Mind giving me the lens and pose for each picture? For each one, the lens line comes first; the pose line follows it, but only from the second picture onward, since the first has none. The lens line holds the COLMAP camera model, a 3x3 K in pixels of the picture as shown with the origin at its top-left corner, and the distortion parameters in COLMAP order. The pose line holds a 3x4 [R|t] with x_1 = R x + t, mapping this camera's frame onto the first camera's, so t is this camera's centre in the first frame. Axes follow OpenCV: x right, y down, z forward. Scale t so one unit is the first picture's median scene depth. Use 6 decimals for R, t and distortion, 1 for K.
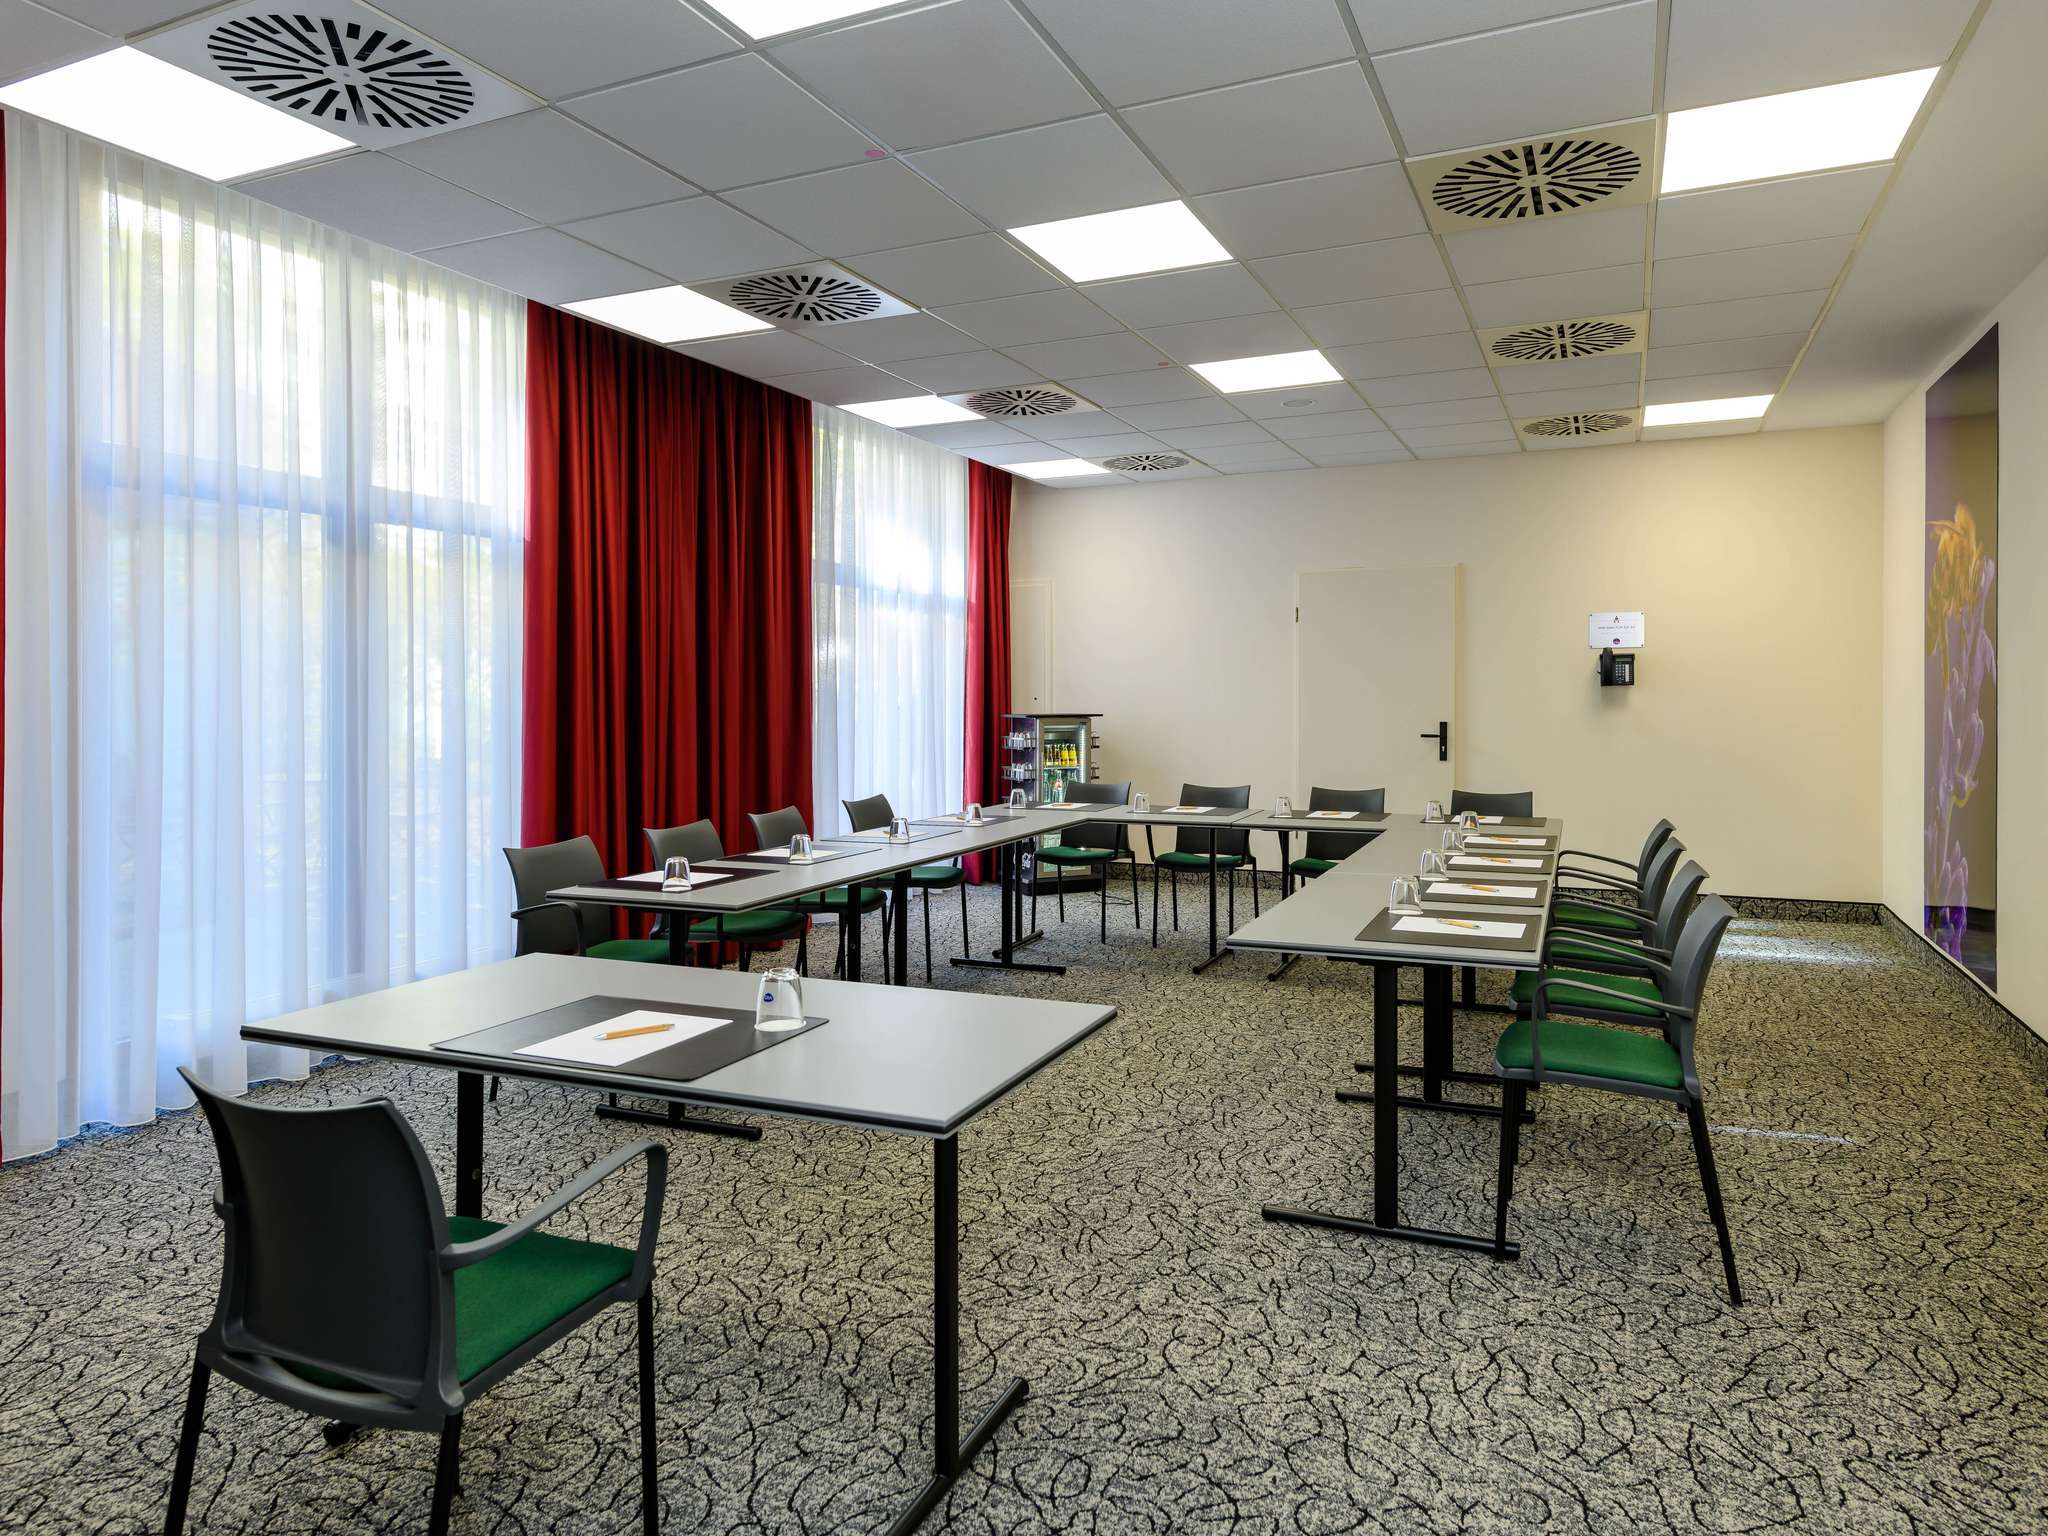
lens RADIAL K [[1303.4, 0, 1026.7], [0, 1303.4, 761.5], [0, 0, 1]] dist [0.025981, -0.045561]
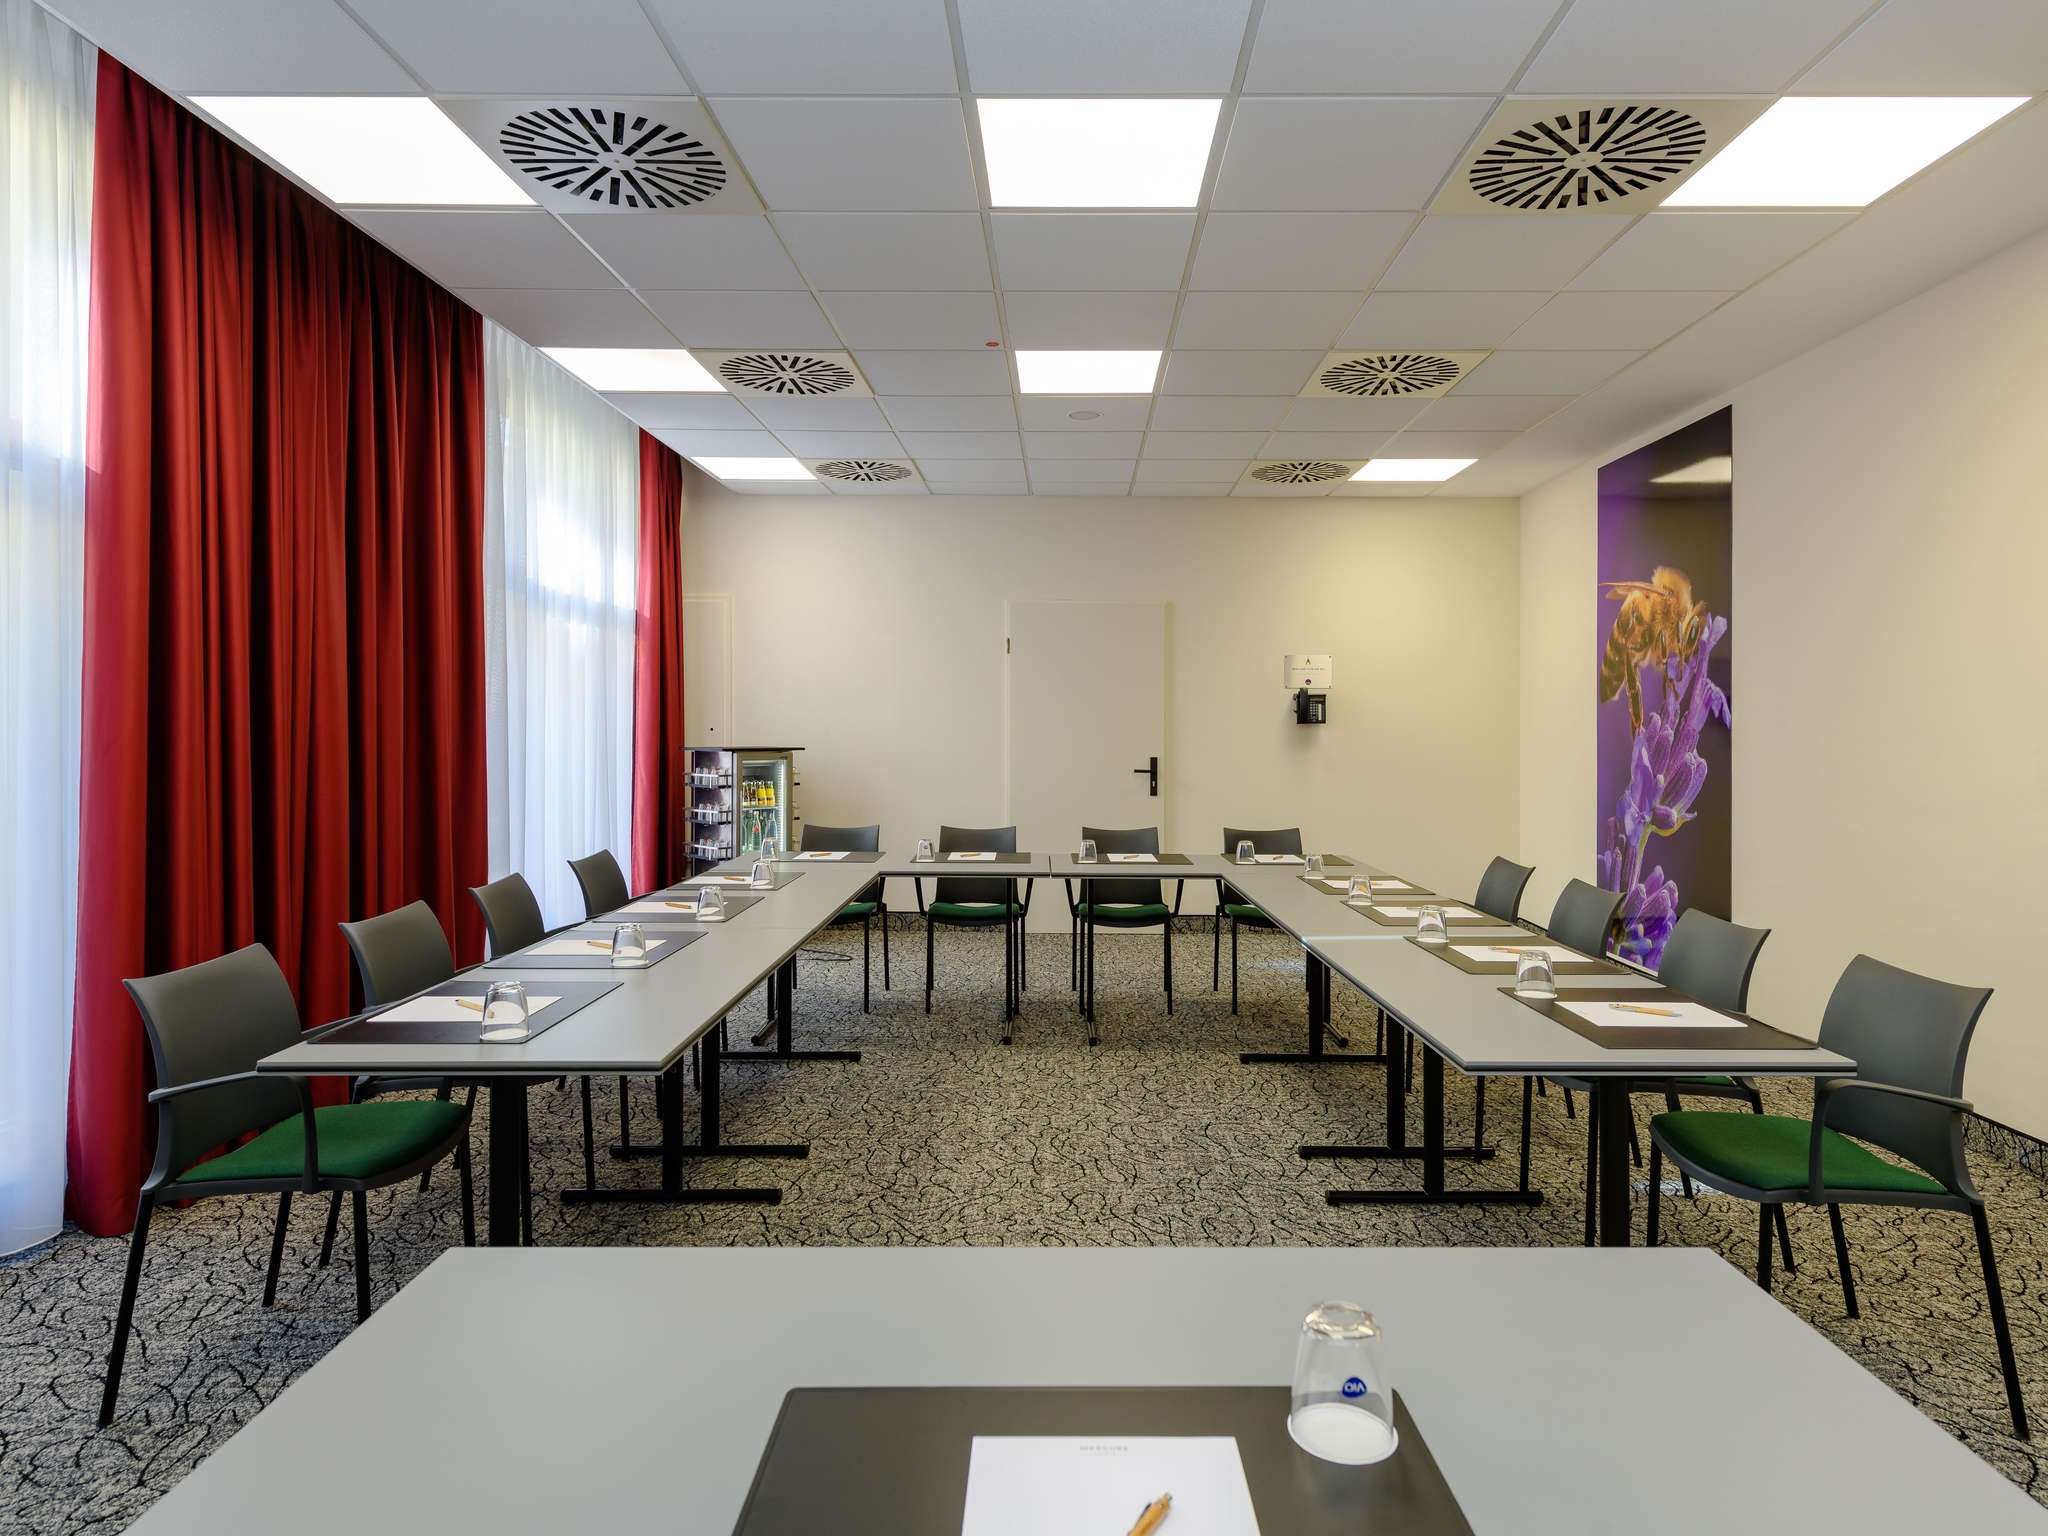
lens RADIAL K [[1175.3, 0, 1021.7], [0, 1175.3, 780.3], [0, 0, 1]] dist [0.002481, 0.001244]
pose [[0.910952, -0.006968, 0.412454, -0.170410], [0.009076, 0.999954, -0.003151, -0.012137], [-0.412413, 0.006614, 0.910973, 0.246121]]
